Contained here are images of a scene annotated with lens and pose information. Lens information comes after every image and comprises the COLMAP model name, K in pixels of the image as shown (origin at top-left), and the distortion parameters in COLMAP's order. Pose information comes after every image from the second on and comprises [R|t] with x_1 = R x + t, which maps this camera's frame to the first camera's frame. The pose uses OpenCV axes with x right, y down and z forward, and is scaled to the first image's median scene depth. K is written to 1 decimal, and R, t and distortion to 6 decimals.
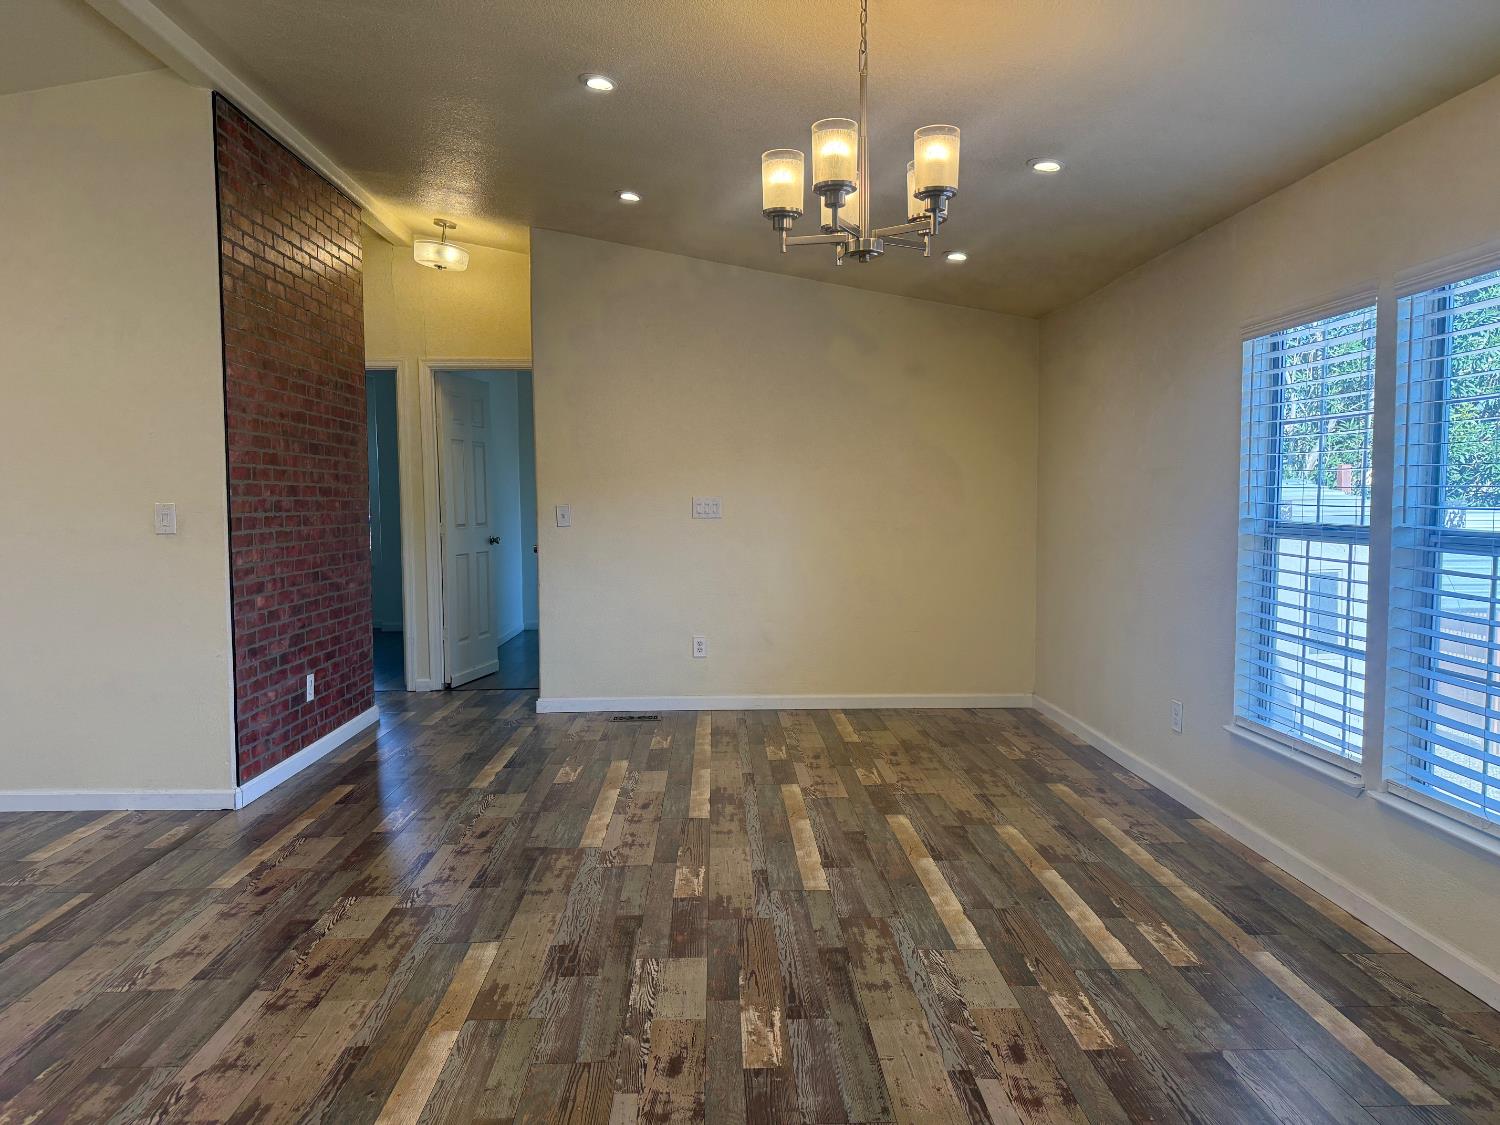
lens RADIAL K [[1052.1, 0, 745.5], [0, 1052.1, 561.7], [0, 0, 1]] dist [0.049938, -0.060564]
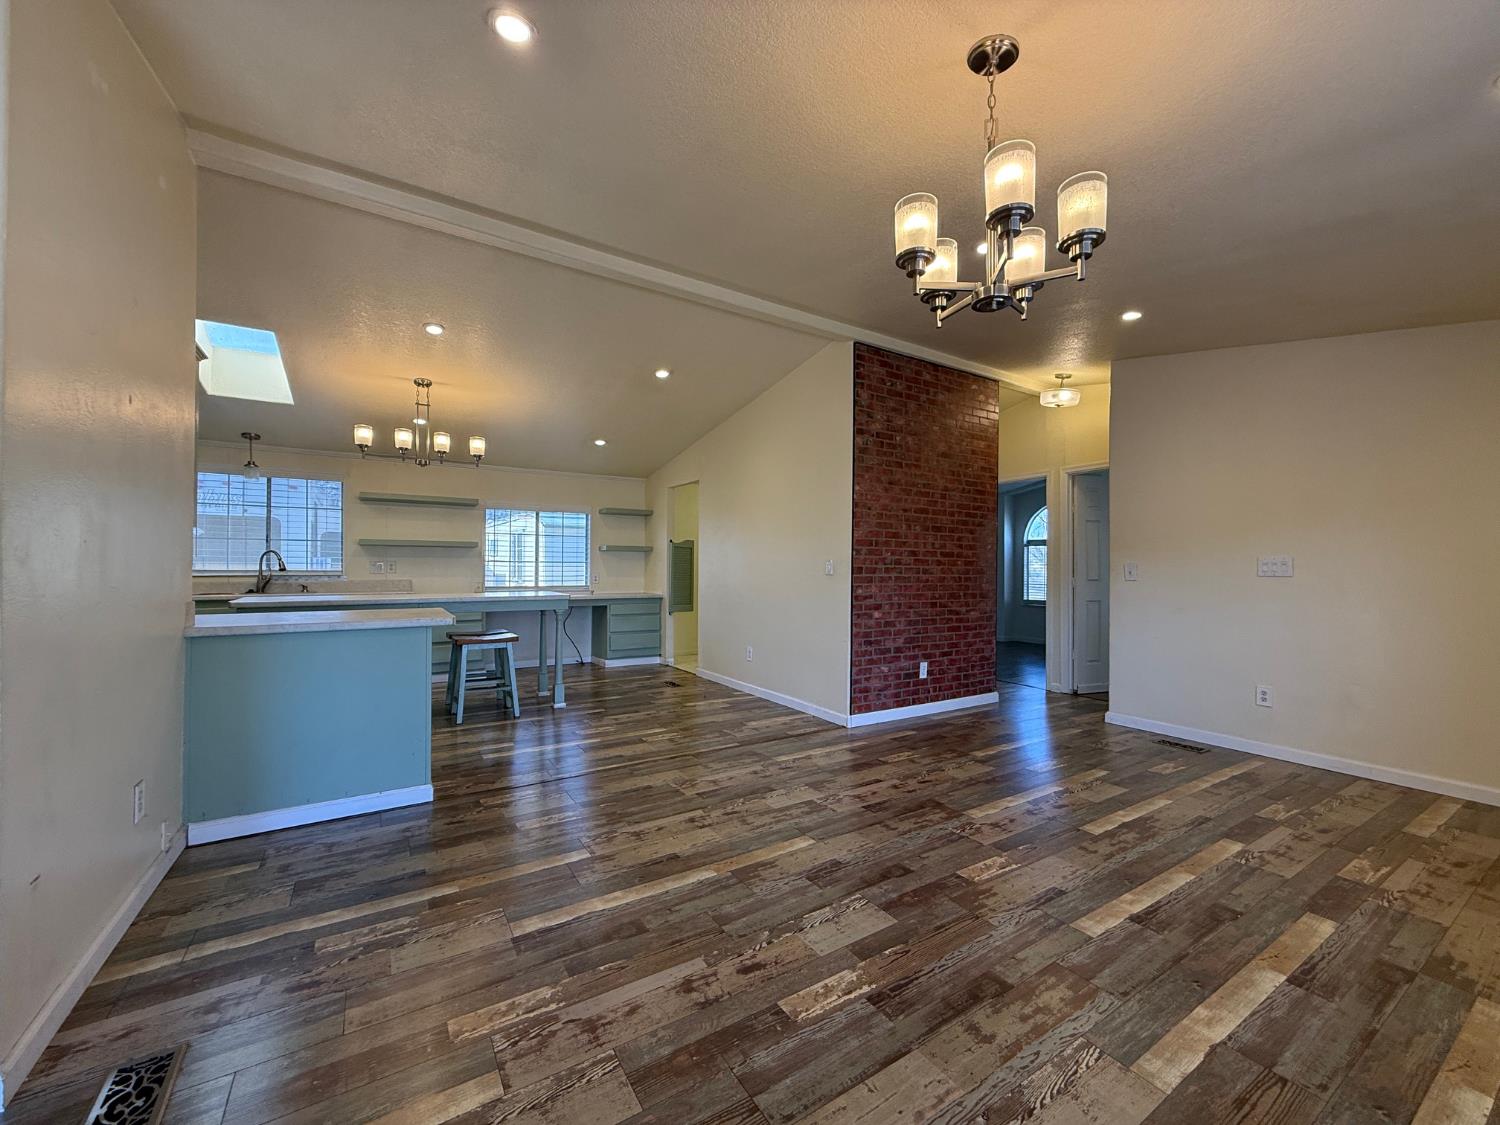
lens RADIAL K [[595.5, 0, 748.6], [0, 595.5, 562.1], [0, 0, 1]] dist [0.001031, -0.000358]
pose [[0.506871, 0.001150, -0.862021, 0.382163], [-0.065375, 0.997170, -0.037110, 0.000875], [0.859540, 0.075165, 0.505512, 0.394706]]
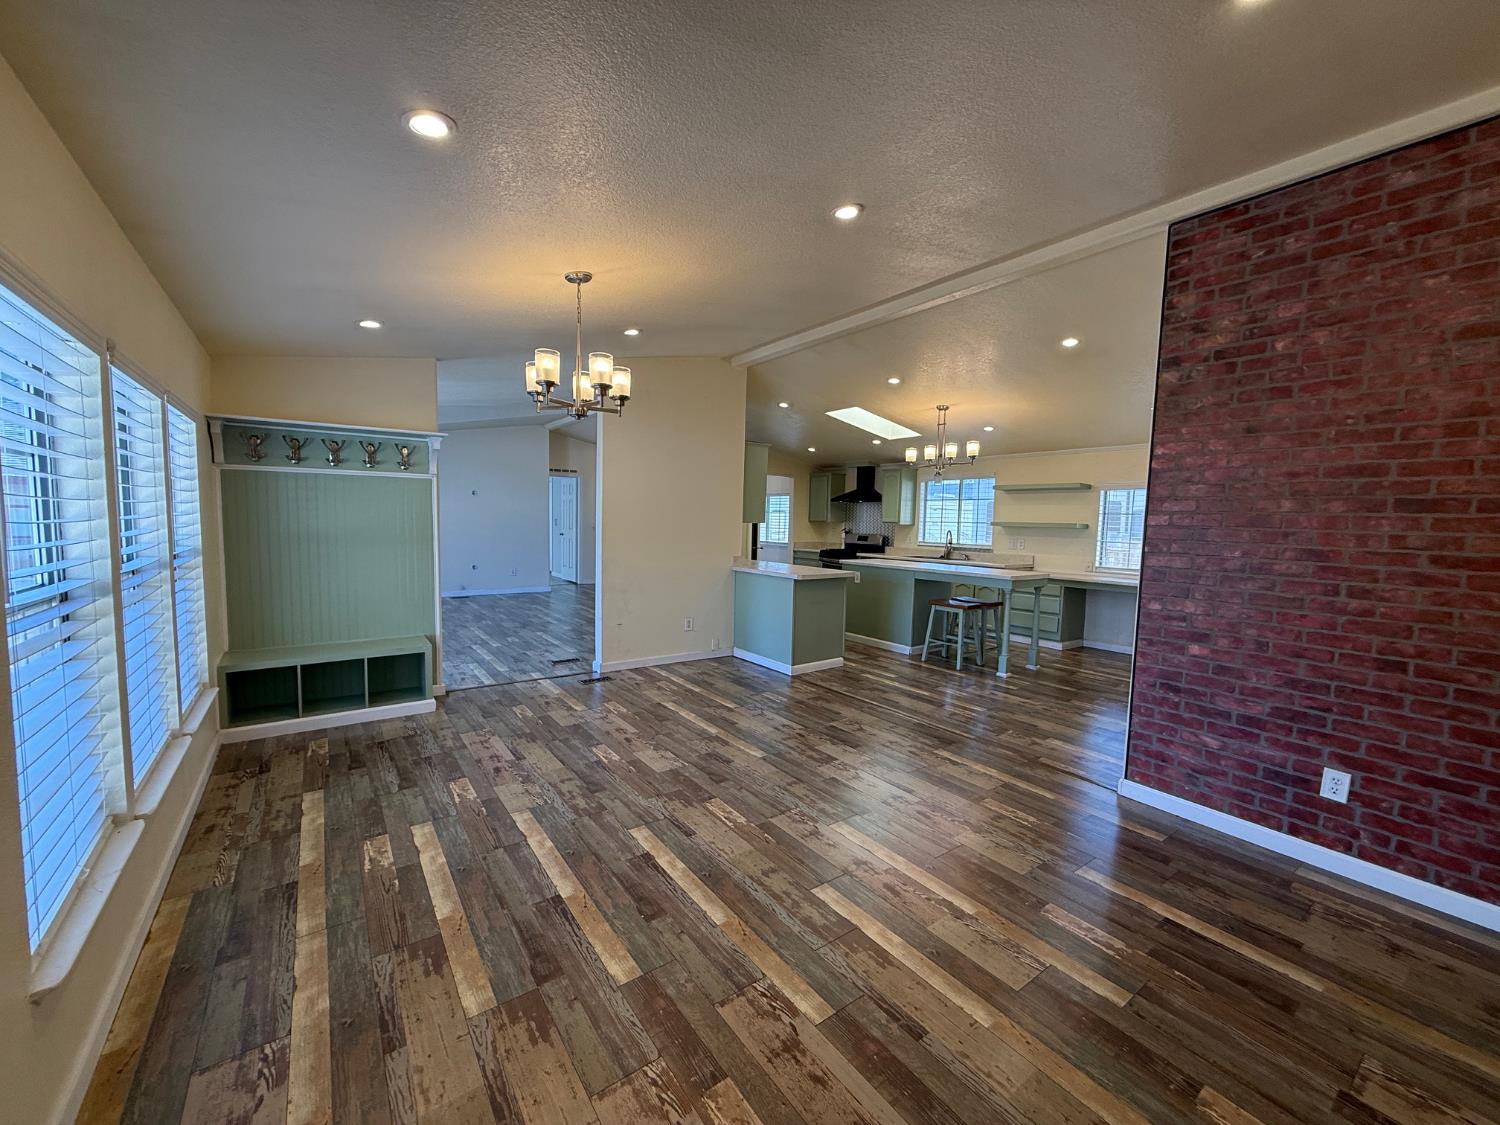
lens RADIAL K [[595.5, 0, 744.1], [0, 595.5, 558.5], [0, 0, 1]] dist [0.001031, -0.000358]
pose [[-0.830910, 0.021699, -0.555983, 0.363510], [-0.056214, 0.990853, 0.122682, -0.138989], [0.553560, 0.133192, -0.822090, 1.610572]]
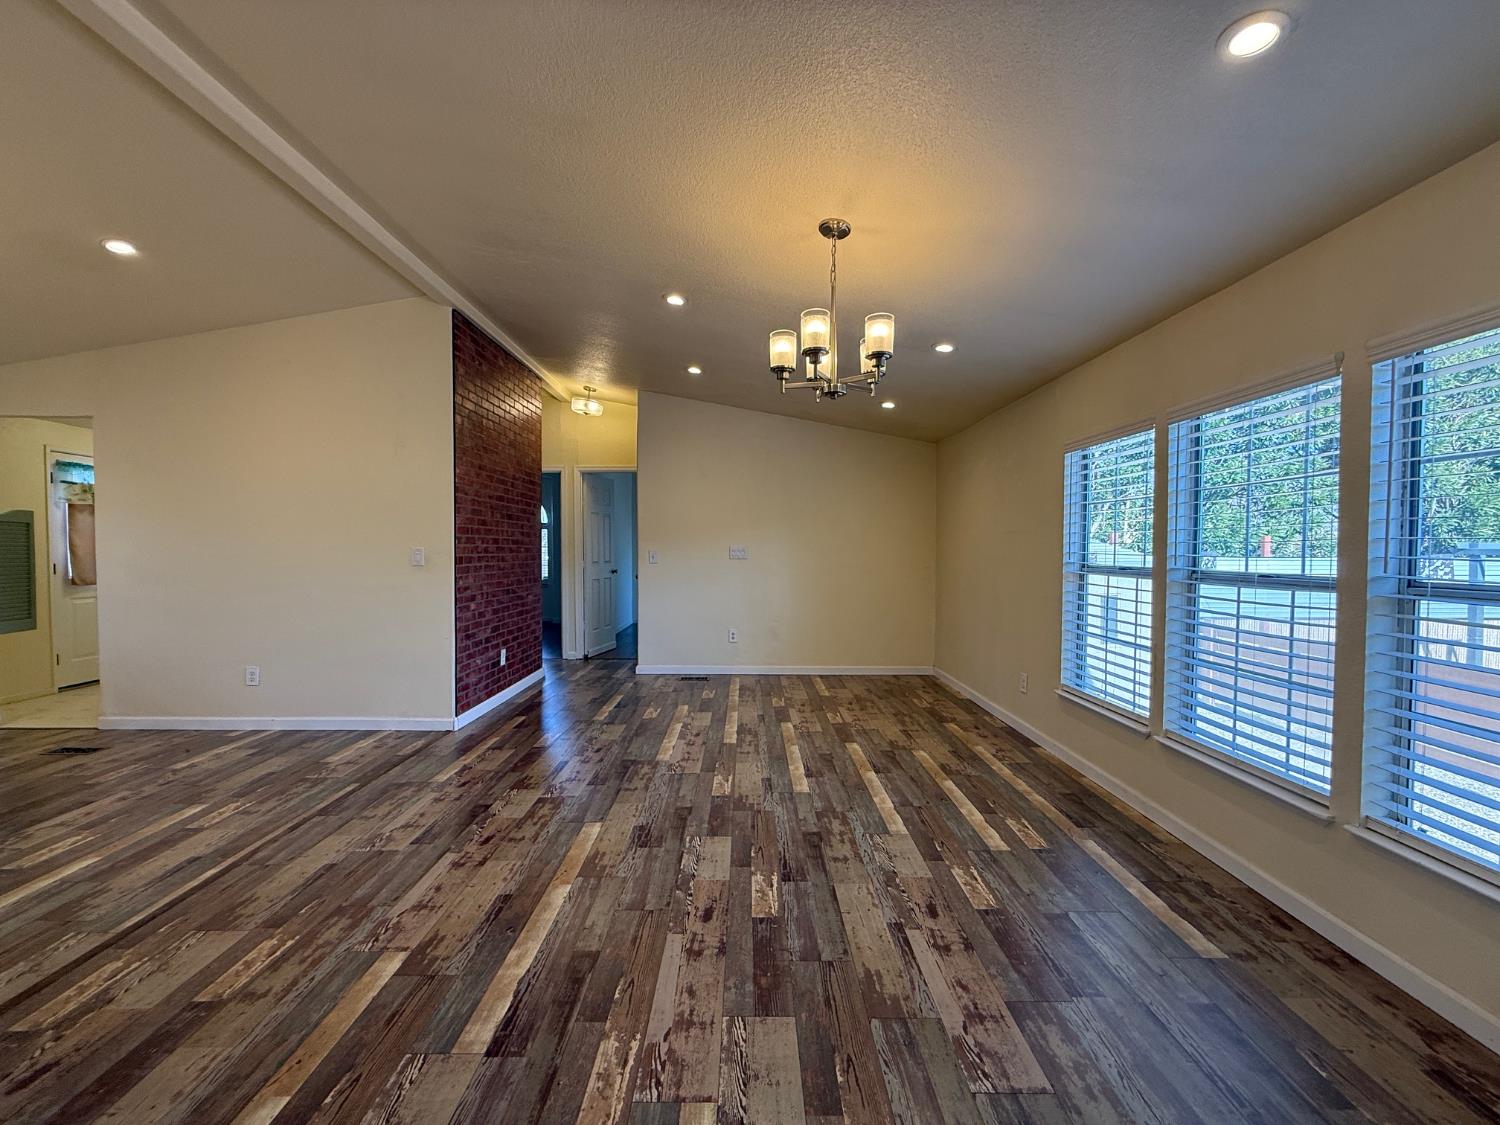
lens RADIAL K [[595.5, 0, 746.5], [0, 595.5, 560.8], [0, 0, 1]] dist [0.001031, -0.000358]
pose [[0.999519, 0.008760, -0.029743, 0.007184], [-0.009963, 0.999127, -0.040561, -0.000998], [0.029362, 0.040838, 0.998734, 0.080297]]
